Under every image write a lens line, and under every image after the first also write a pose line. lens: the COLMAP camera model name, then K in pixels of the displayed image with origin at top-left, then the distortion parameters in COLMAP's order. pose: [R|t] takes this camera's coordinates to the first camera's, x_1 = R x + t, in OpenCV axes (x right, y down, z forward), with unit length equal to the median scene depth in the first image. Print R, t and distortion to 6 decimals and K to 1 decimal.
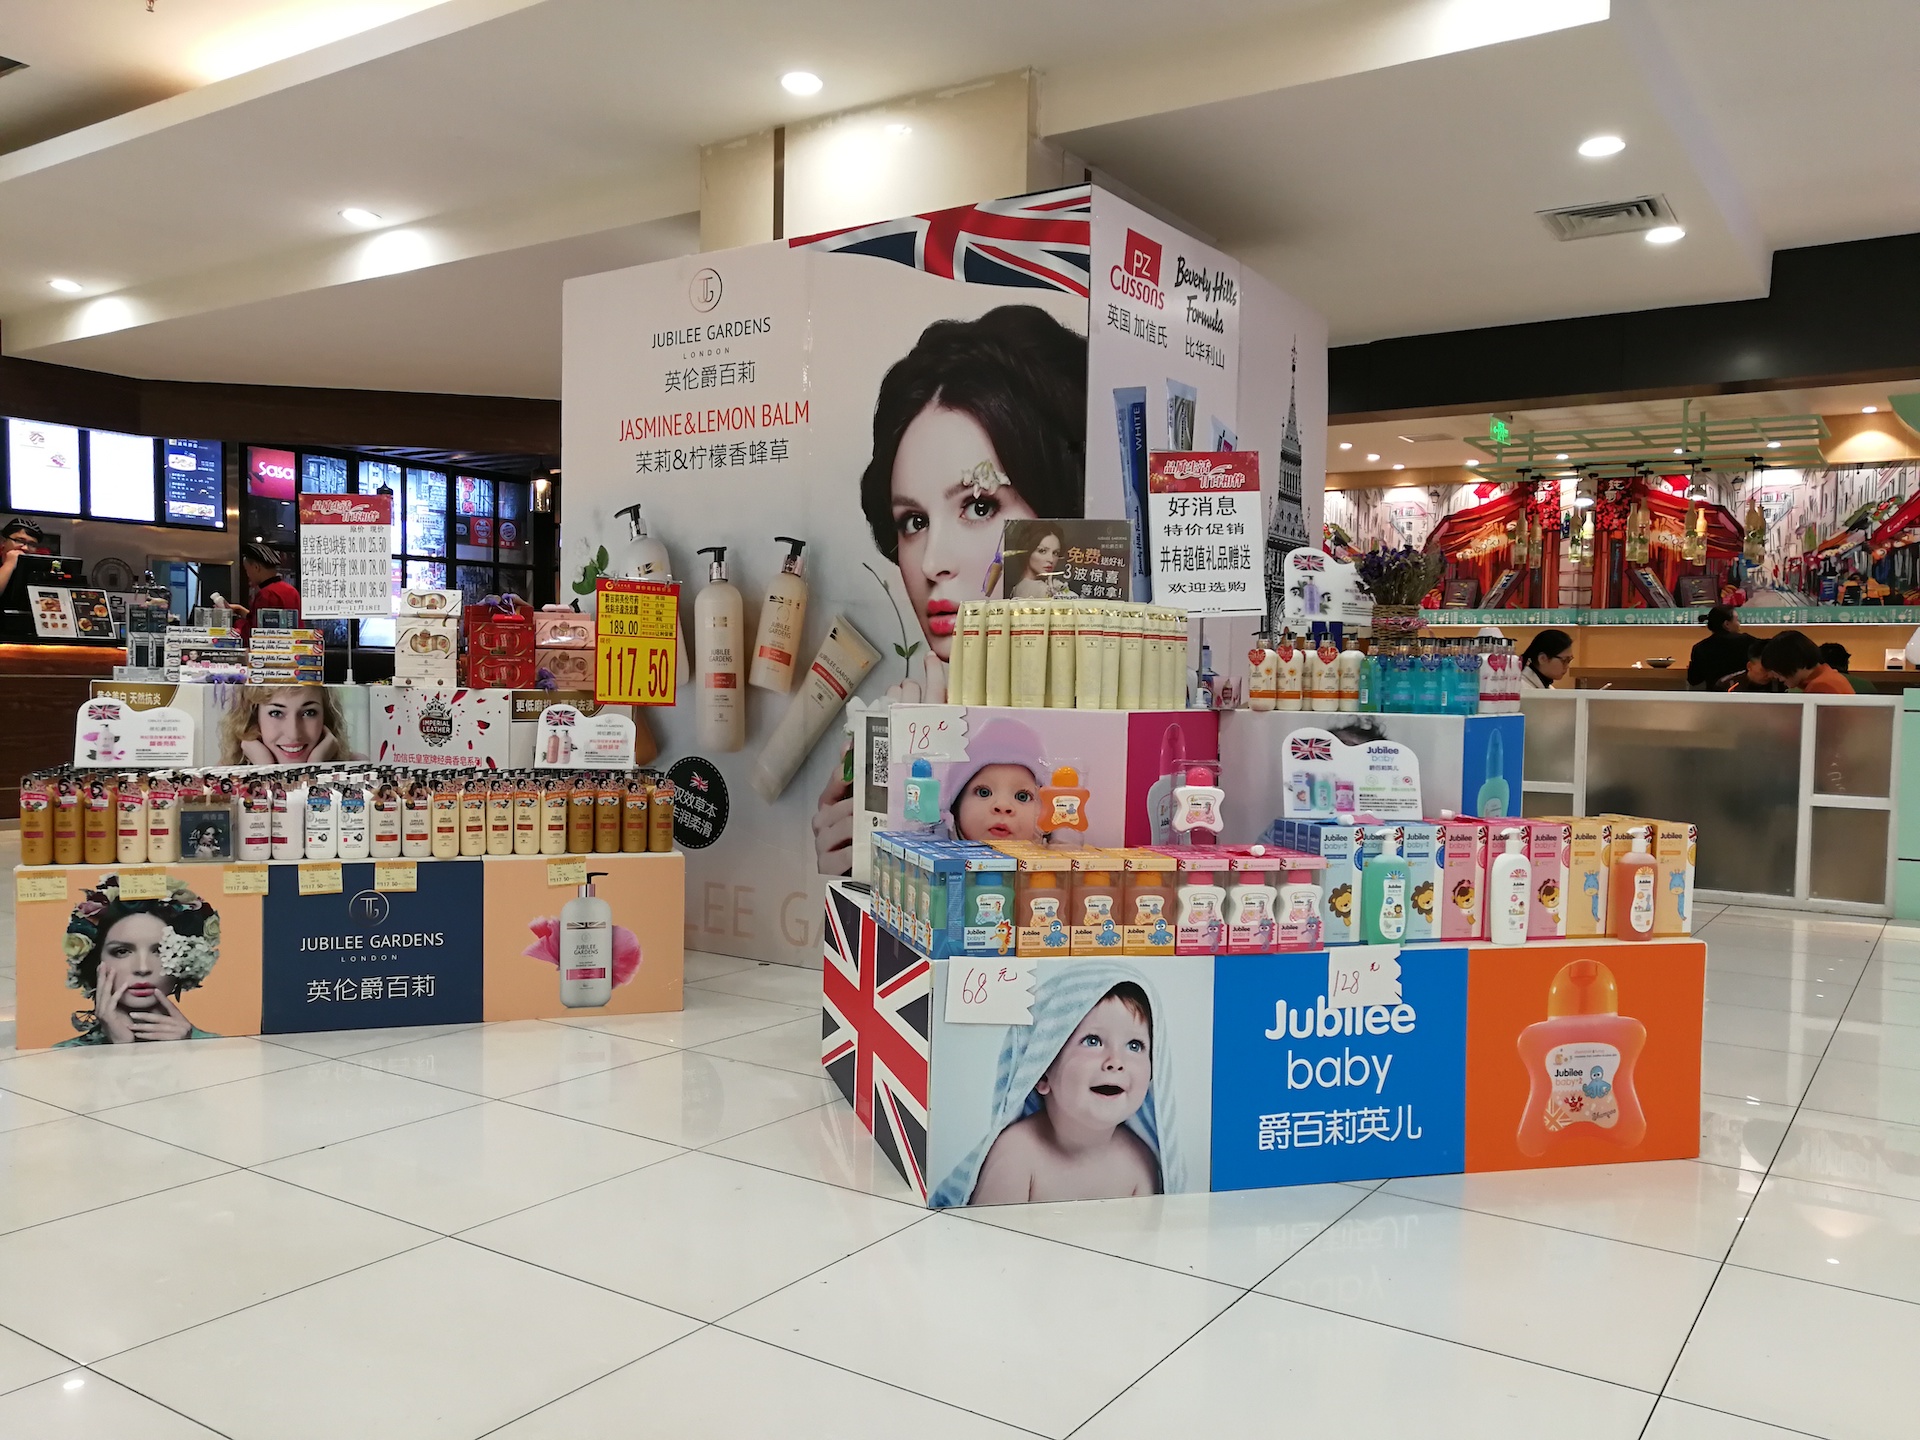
lens RADIAL K [[1578.9, 0, 959.0], [0, 1578.9, 643.8], [0, 0, 1]] dist [-0.010077, 0.049085]
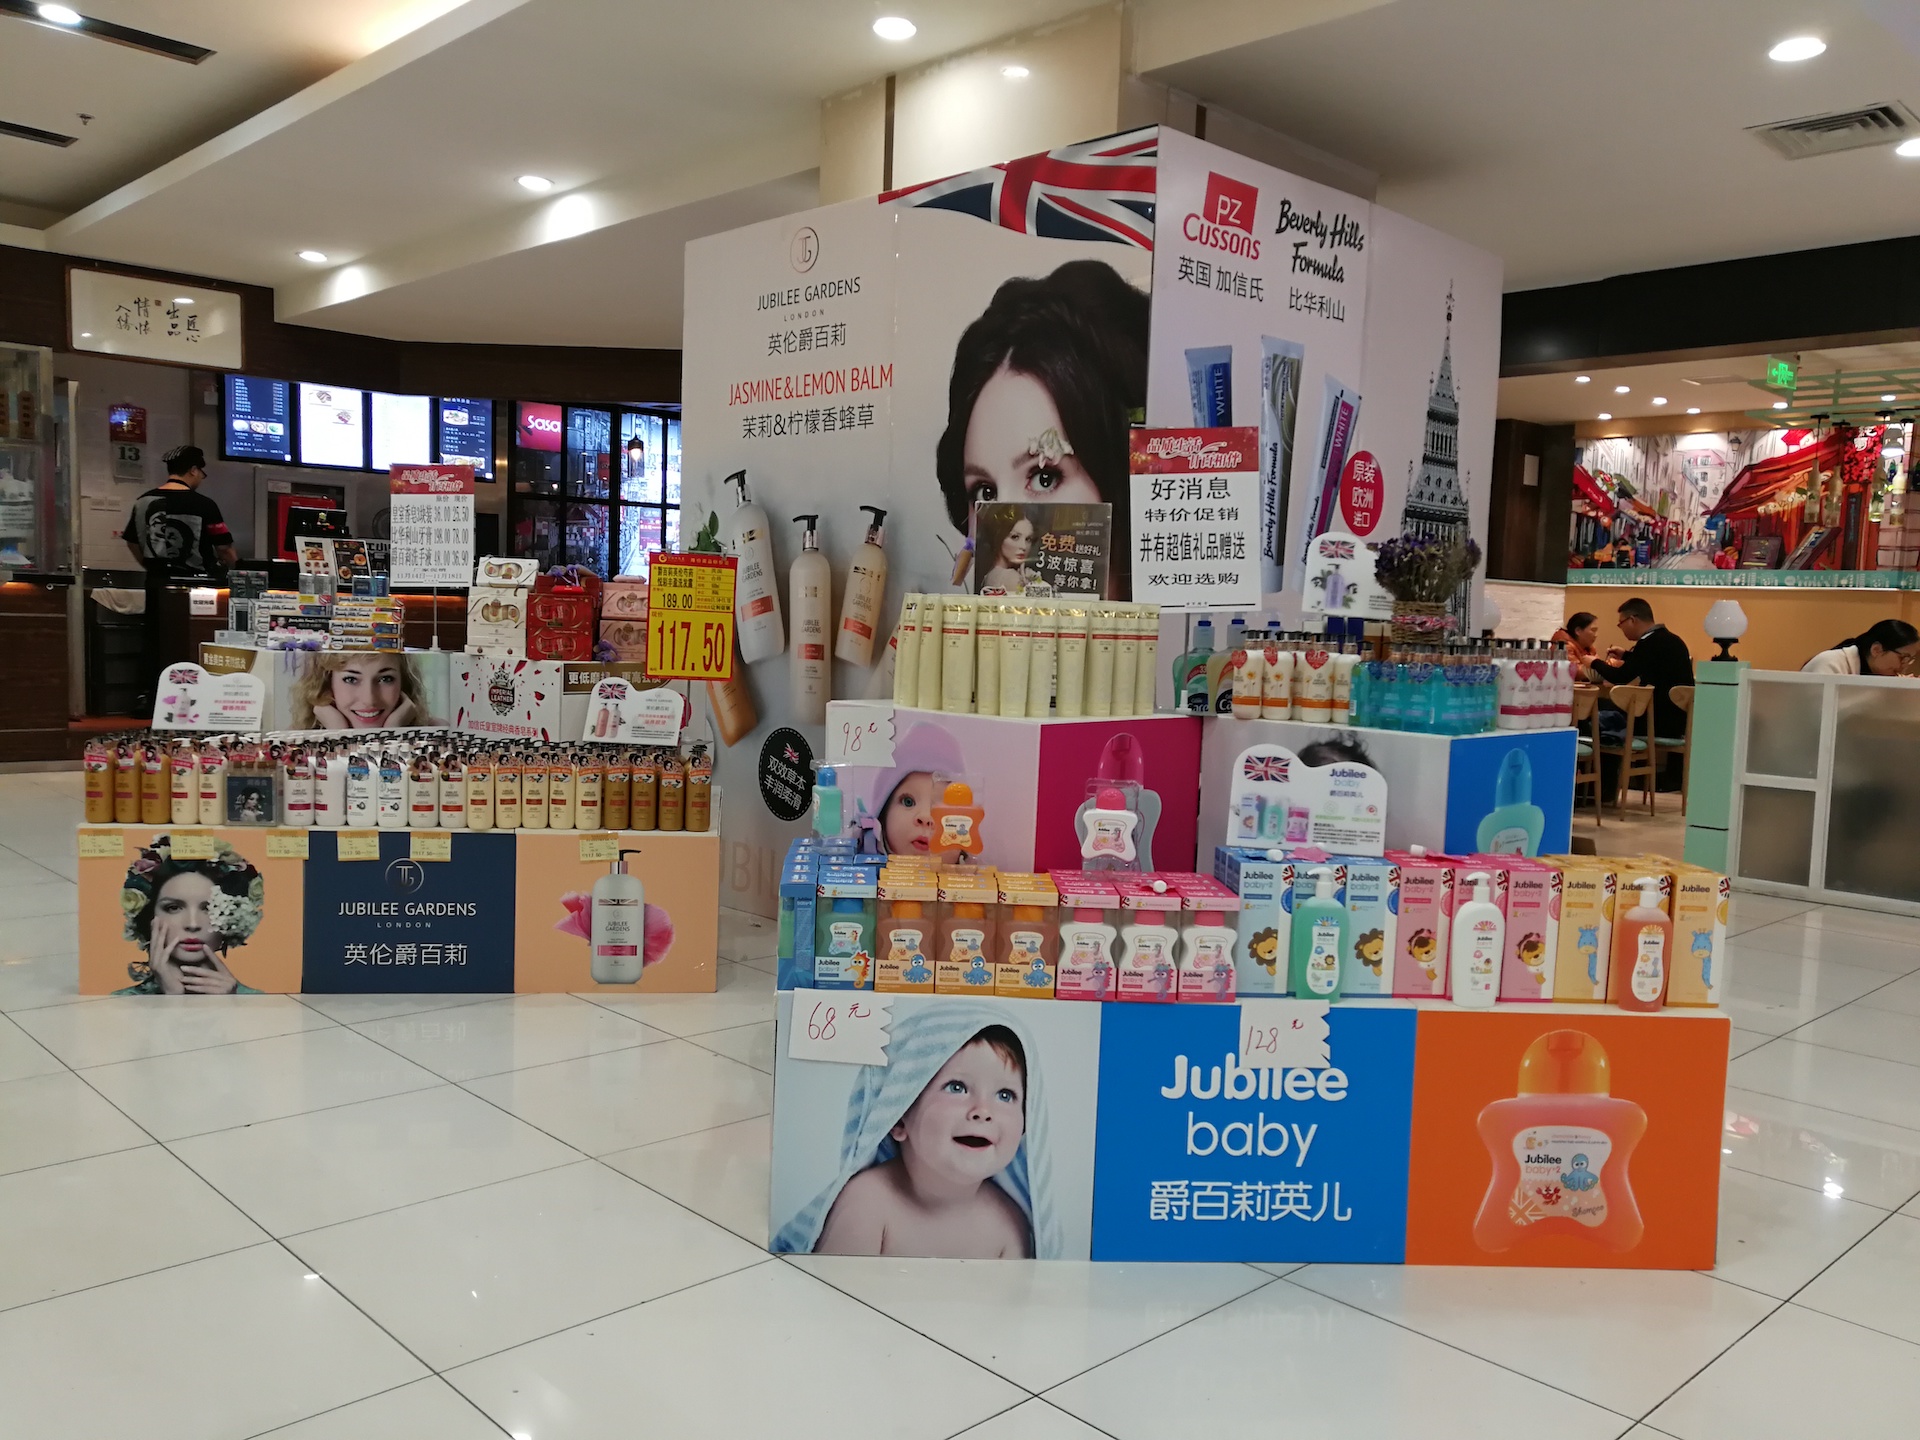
lens RADIAL K [[1578.9, 0, 959.0], [0, 1578.9, 643.8], [0, 0, 1]] dist [-0.010077, 0.049085]
pose [[0.979166, 0.021880, -0.201880, 0.178946], [-0.014303, 0.999140, 0.038917, -0.027422], [0.202558, -0.035219, 0.978637, 0.077539]]
